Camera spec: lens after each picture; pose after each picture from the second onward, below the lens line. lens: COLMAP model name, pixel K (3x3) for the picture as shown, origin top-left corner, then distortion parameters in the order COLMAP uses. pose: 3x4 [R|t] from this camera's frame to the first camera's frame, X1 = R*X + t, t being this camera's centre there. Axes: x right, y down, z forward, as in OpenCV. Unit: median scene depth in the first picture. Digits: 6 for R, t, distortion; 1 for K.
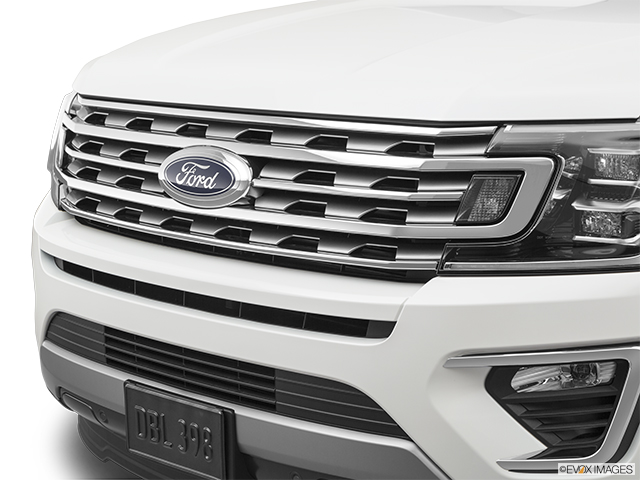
lens RADIAL K [[1325.0, 0, 319.8], [0, 1325.0, 236.4], [0, 0, 1]] dist [0.027929, 0.000000]
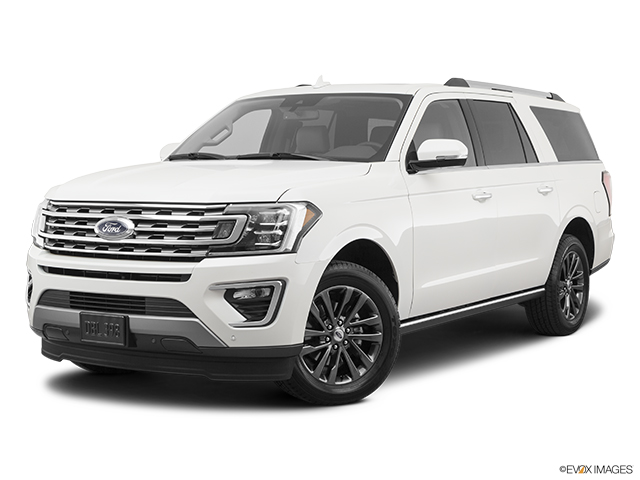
lens RADIAL K [[1129.1, 0, 316.9], [0, 1129.1, 235.2], [0, 0, 1]] dist [-0.019924, 0.000000]
pose [[0.981872, -0.004260, 0.189498, -0.123282], [0.026977, 0.992711, -0.117461, 0.249778], [-0.187616, 0.120444, 0.974830, -1.269901]]
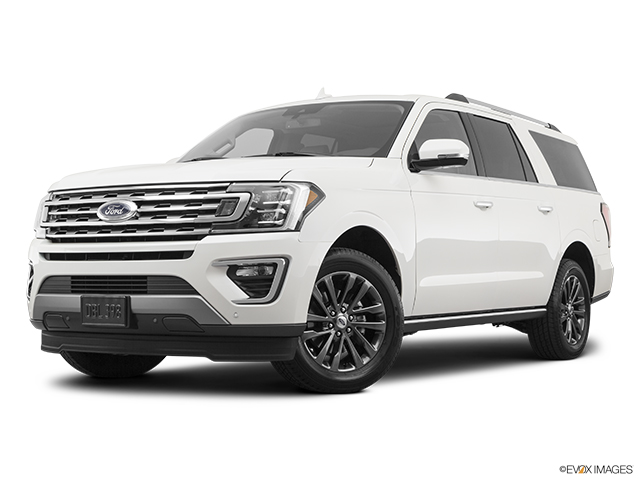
lens RADIAL K [[1110.9, 0, 319.8], [0, 1110.9, 240.0], [0, 0, 1]] dist [-0.014103, 0.000000]
pose [[0.981122, 0.011438, 0.193053, -0.123528], [0.028300, 0.979012, -0.201829, 0.481685], [-0.191309, 0.203482, 0.960206, -1.187802]]
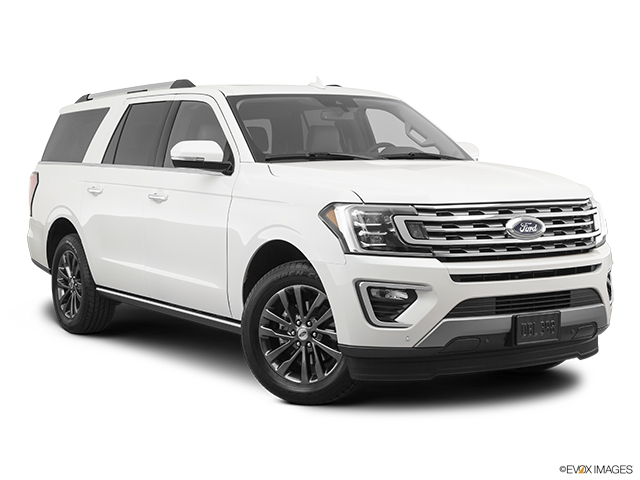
lens RADIAL K [[1110.9, 0, 320.6], [0, 1110.9, 243.0], [0, 0, 1]] dist [-0.014103, 0.000000]
pose [[0.262697, -0.058208, 0.963121, -2.404966], [0.173727, 0.984719, 0.012128, -0.117592], [-0.949110, 0.164134, 0.268795, 0.853973]]
